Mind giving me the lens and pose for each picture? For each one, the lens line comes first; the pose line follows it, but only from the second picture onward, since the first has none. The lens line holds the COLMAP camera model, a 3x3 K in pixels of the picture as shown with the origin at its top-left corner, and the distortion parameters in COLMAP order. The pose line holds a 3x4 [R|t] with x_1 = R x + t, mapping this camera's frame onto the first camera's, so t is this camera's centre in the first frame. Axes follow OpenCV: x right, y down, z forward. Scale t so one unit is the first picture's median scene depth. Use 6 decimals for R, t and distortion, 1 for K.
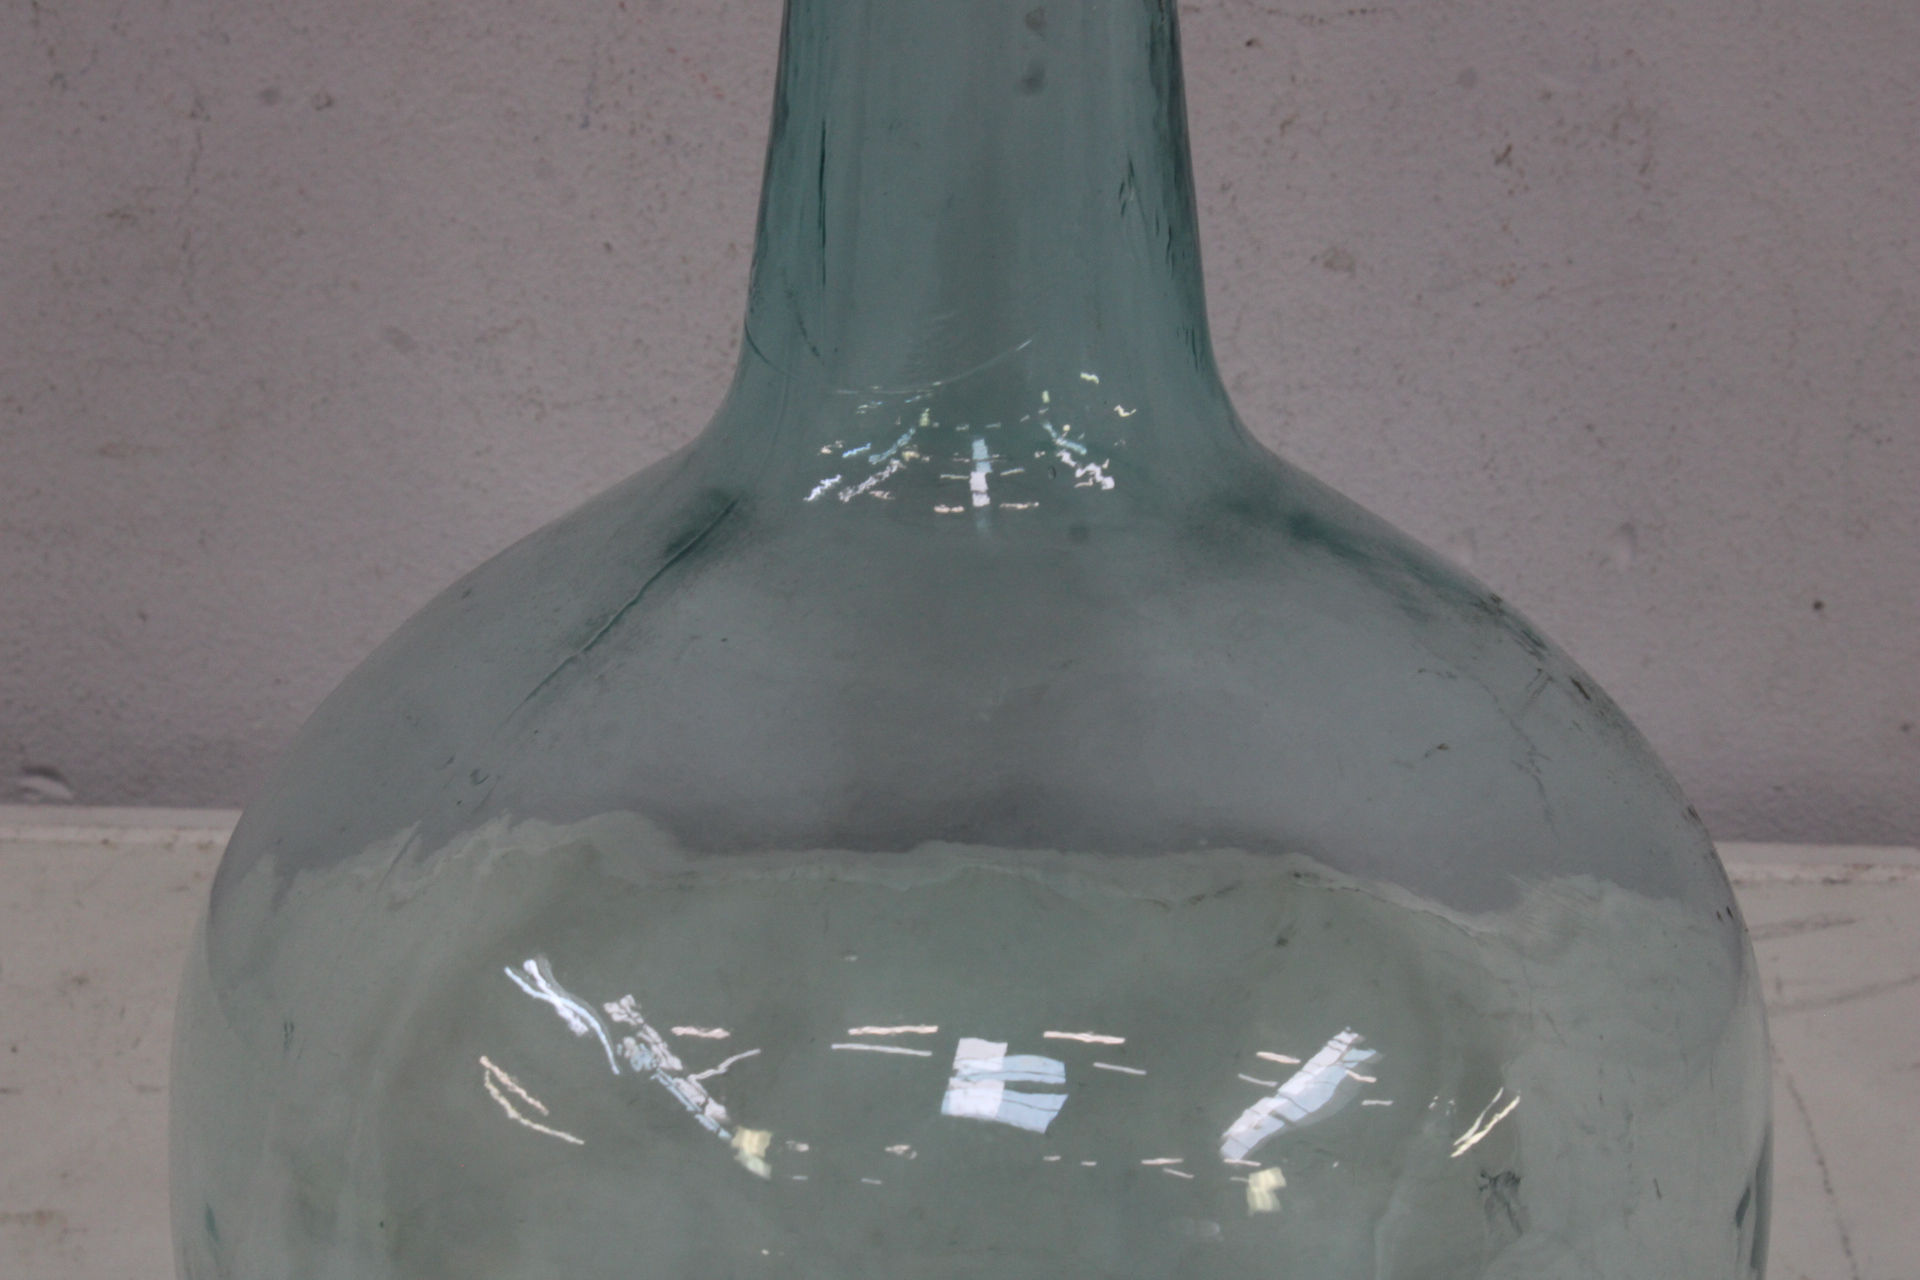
lens RADIAL K [[4529.9, 0, 960.0], [0, 4529.9, 640.0], [0, 0, 1]] dist [0.103461, -0.286510]
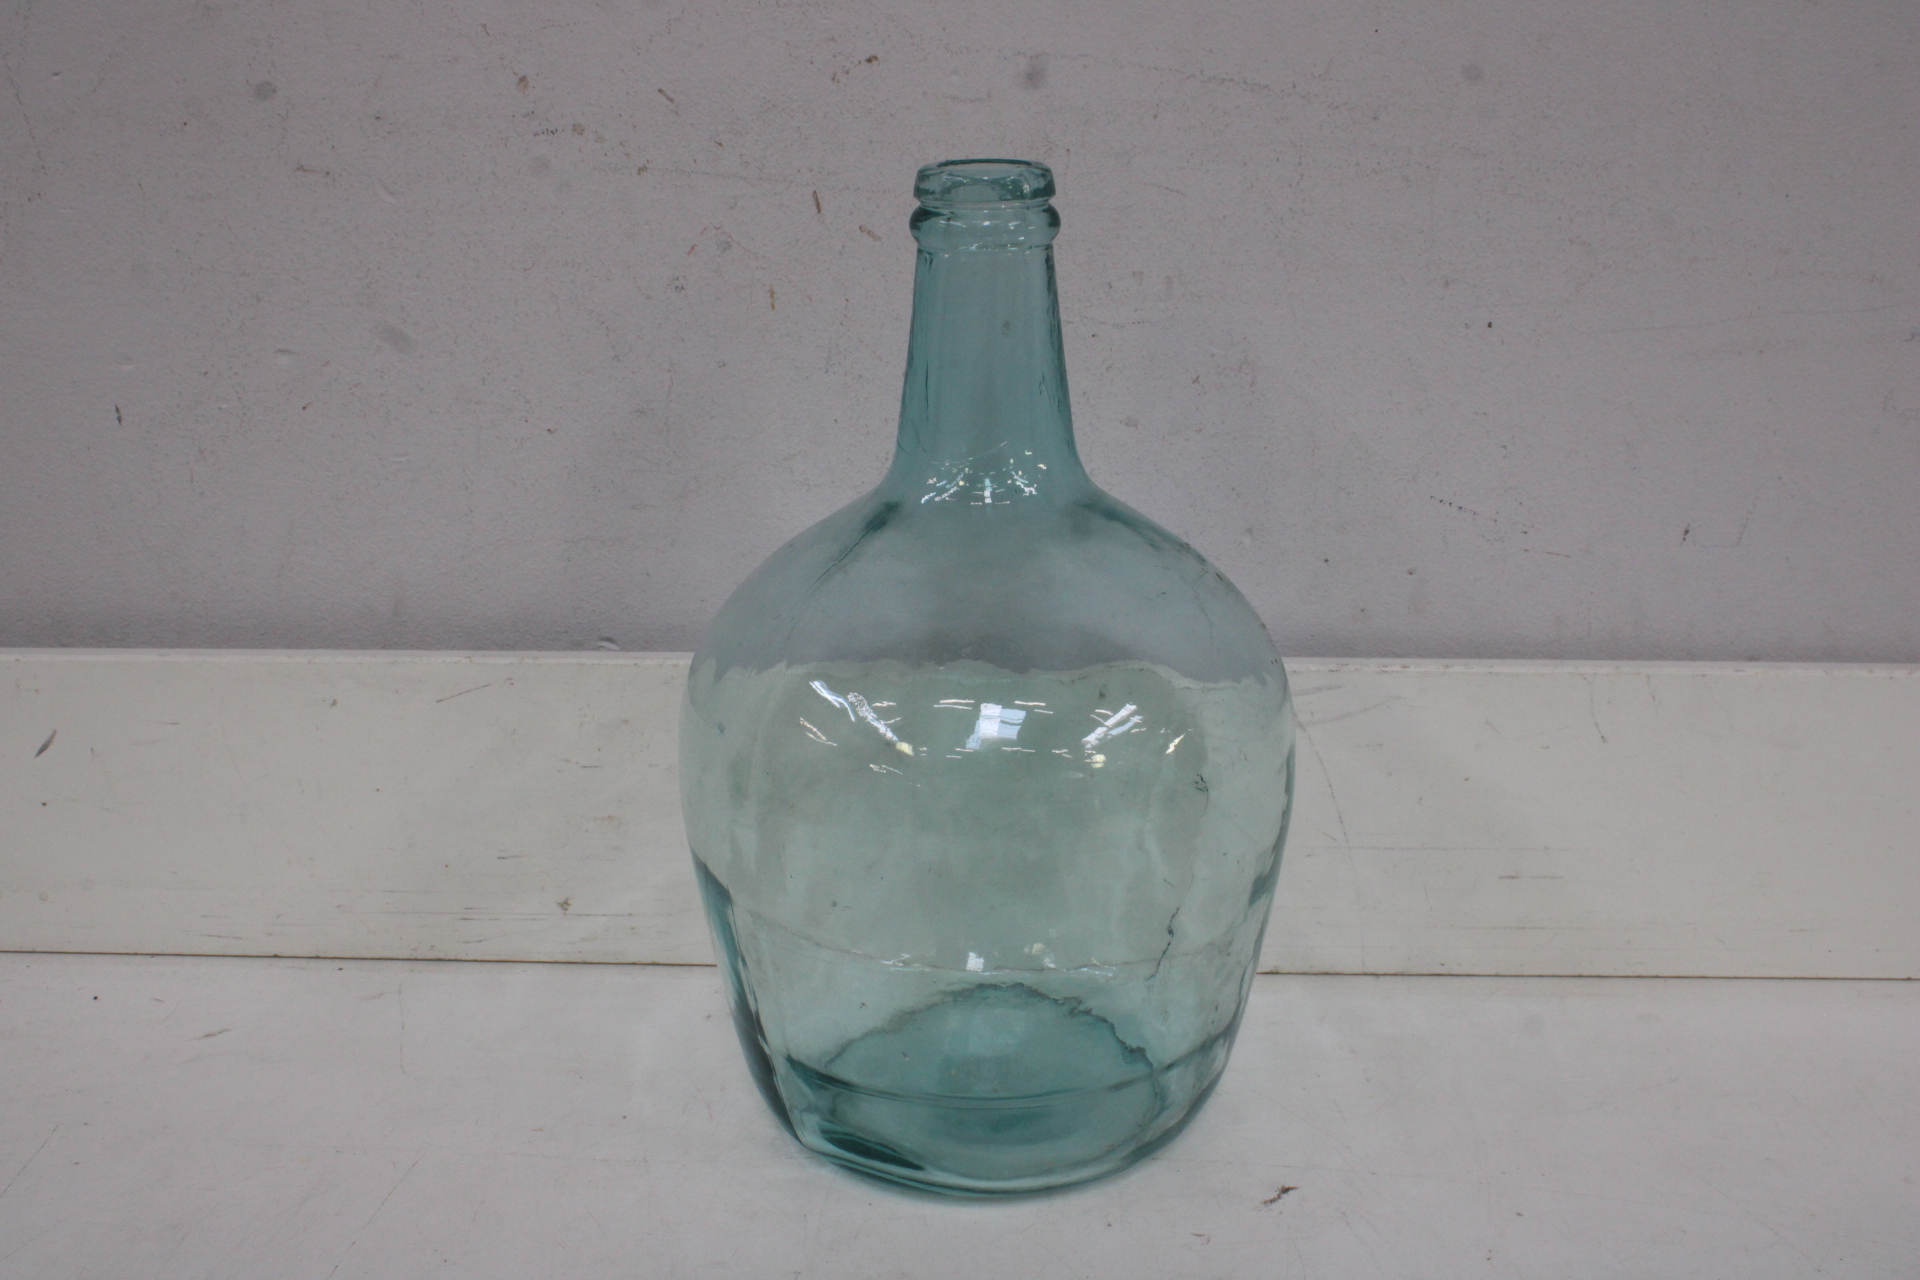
lens RADIAL K [[2160.8, 0, 978.8], [0, 2160.8, 604.6], [0, 0, 1]] dist [-0.113621, 0.007178]
pose [[0.999929, -0.011931, 0.000679, -0.001963], [0.011940, 0.999814, -0.015116, 0.038413], [-0.000499, 0.015123, 0.999886, -0.208934]]
